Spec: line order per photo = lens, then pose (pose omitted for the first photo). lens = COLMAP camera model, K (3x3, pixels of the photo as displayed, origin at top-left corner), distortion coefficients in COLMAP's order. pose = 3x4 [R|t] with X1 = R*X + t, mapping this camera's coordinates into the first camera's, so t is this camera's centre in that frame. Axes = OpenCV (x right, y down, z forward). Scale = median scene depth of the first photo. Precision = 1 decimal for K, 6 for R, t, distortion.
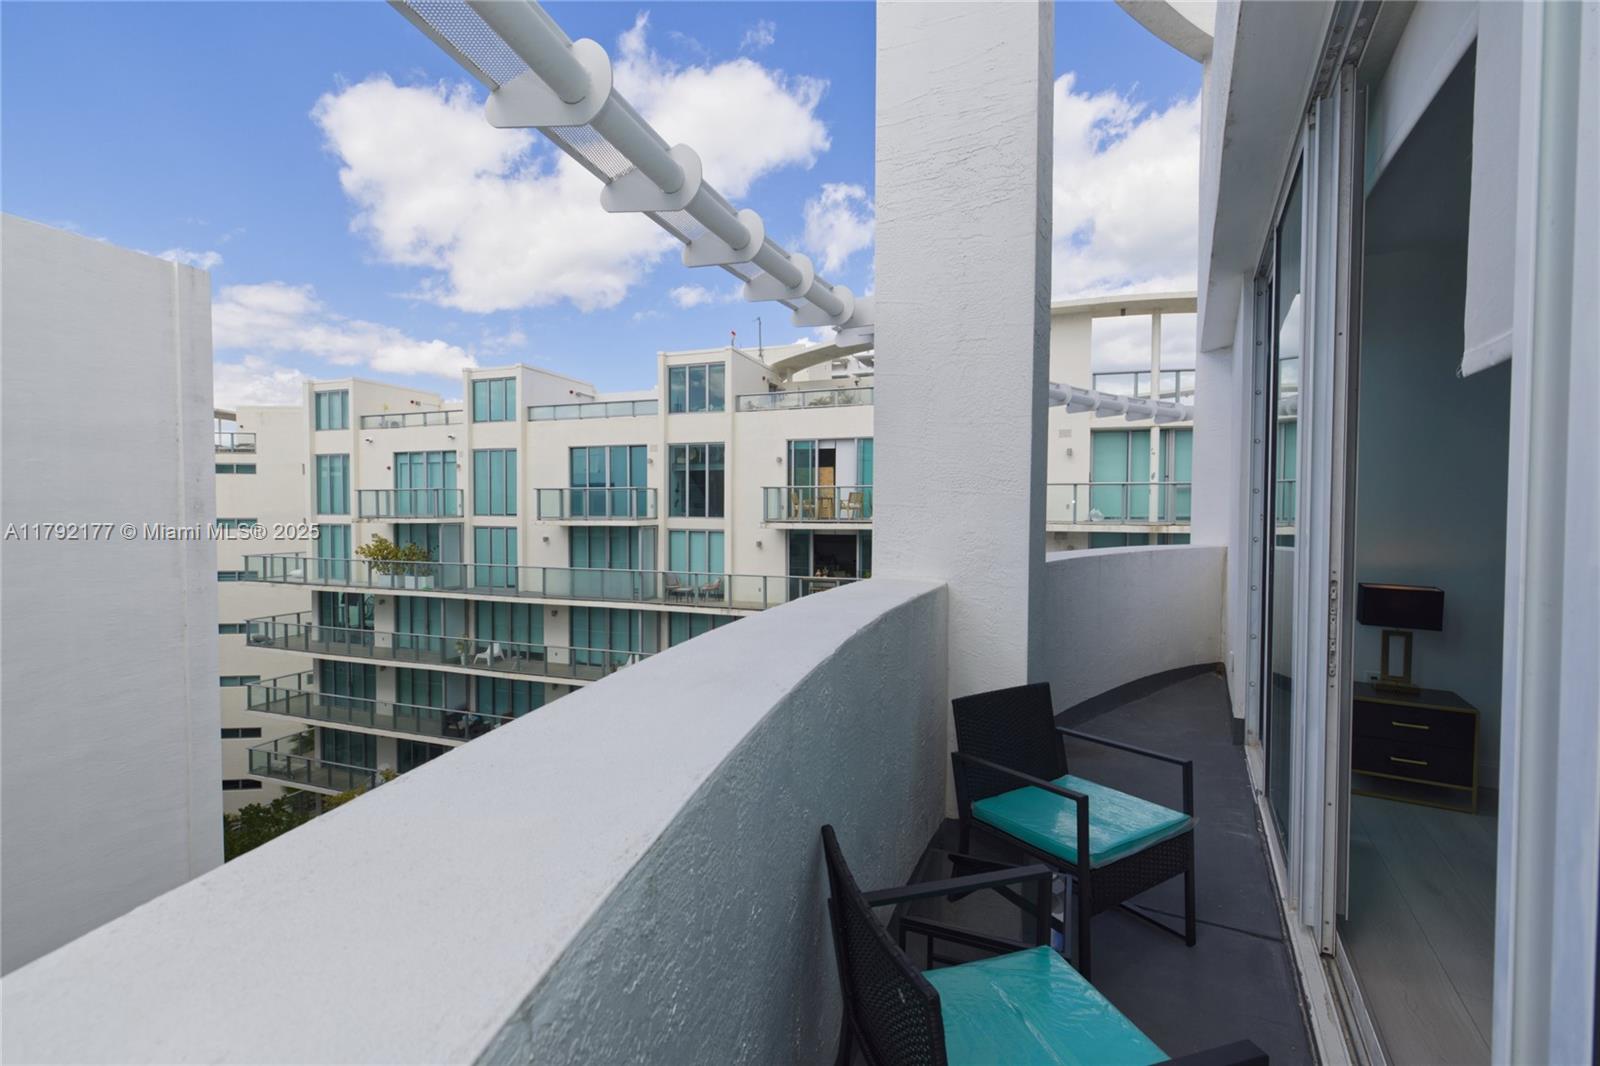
lens RADIAL K [[680.1, 0, 801.3], [0, 680.1, 526.4], [0, 0, 1]] dist [-0.000584, -0.000421]
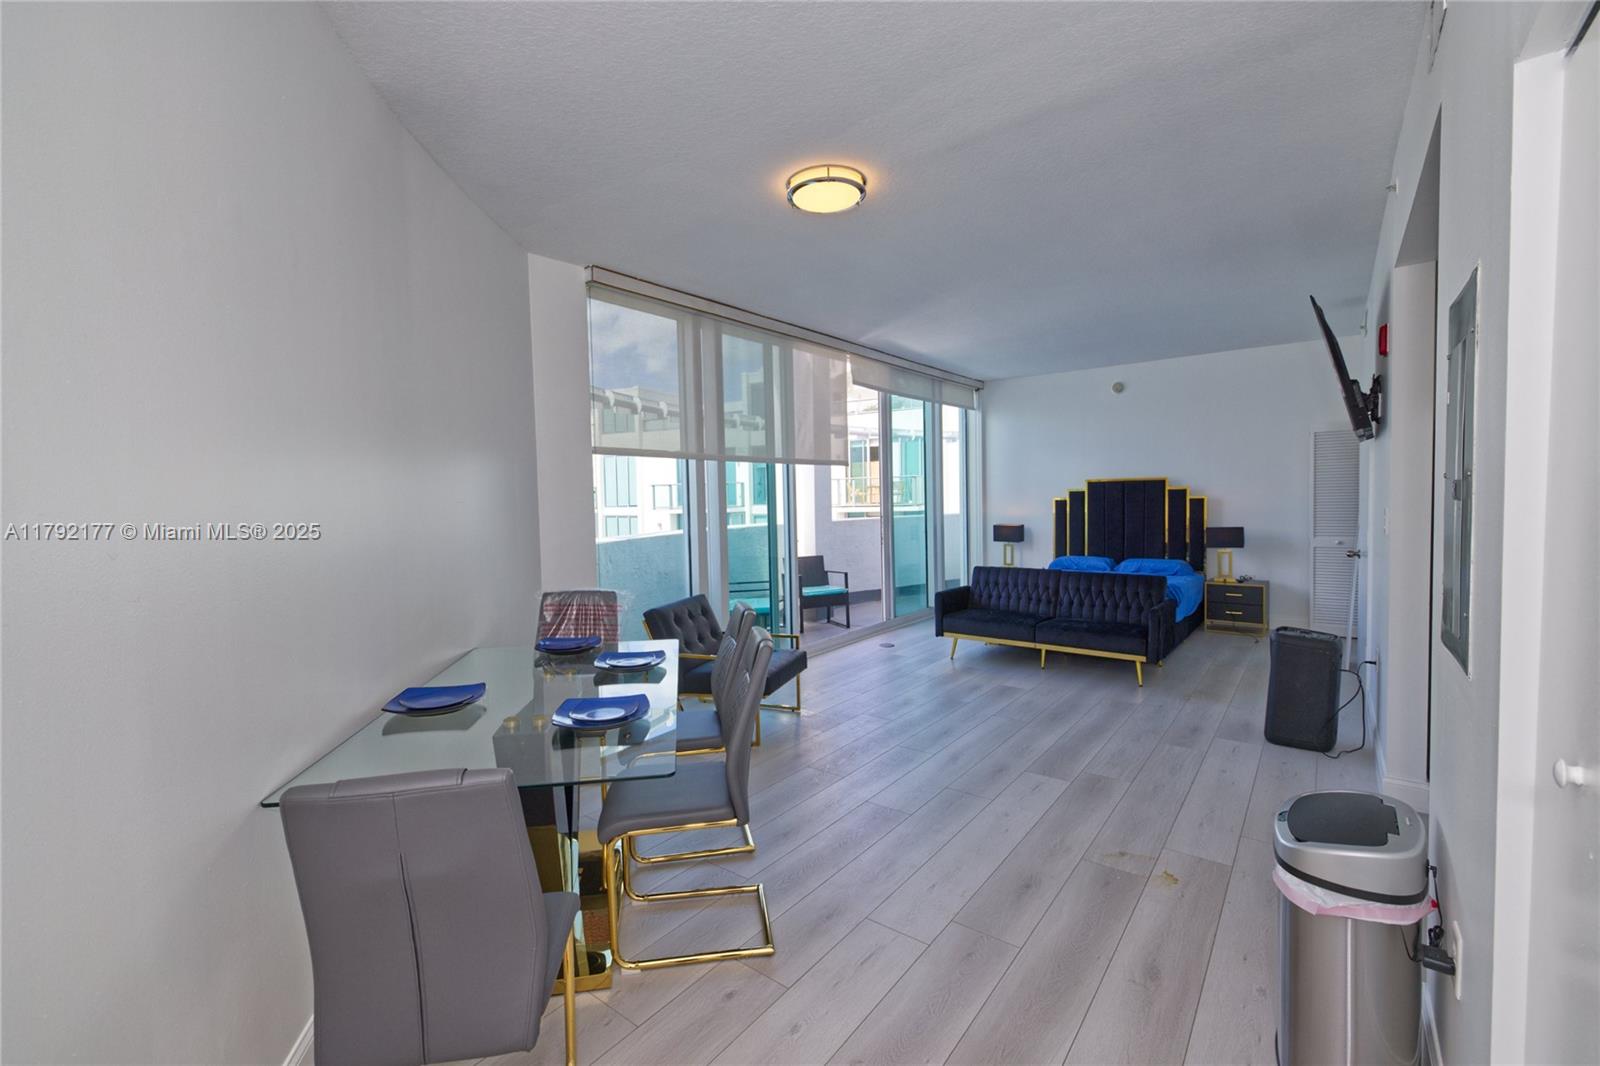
lens RADIAL K [[680.2, 0, 800.0], [0, 680.2, 533.0], [0, 0, 1]] dist [0.004484, -0.003707]
pose [[0.987374, -0.015536, -0.157640, 0.087745], [0.019803, 0.999478, 0.025535, 0.007456], [0.157161, -0.028335, 0.987166, -0.224716]]
